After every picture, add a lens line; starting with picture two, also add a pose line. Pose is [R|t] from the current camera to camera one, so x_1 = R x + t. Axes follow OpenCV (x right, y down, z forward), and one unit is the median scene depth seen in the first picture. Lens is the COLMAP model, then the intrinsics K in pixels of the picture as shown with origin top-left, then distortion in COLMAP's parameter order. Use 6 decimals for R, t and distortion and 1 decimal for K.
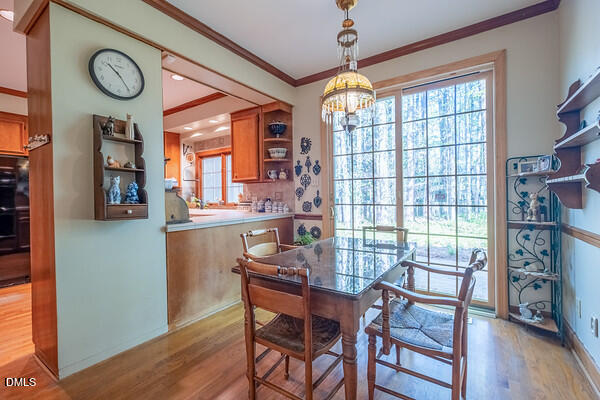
lens RADIAL K [[265.9, 0, 299.1], [0, 265.9, 197.1], [0, 0, 1]] dist [-0.001142, -0.000259]
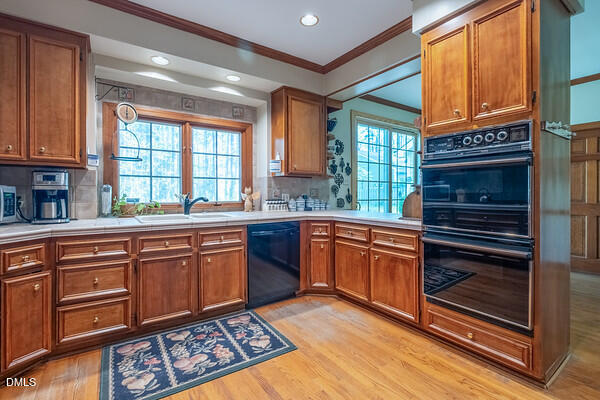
lens RADIAL K [[265.9, 0, 299.1], [0, 265.9, 197.1], [0, 0, 1]] dist [-0.001142, -0.000259]
pose [[0.386960, 0.003406, 0.922090, -1.057684], [0.000041, 0.999993, -0.003711, 0.015728], [-0.922096, 0.001474, 0.386957, 0.725723]]
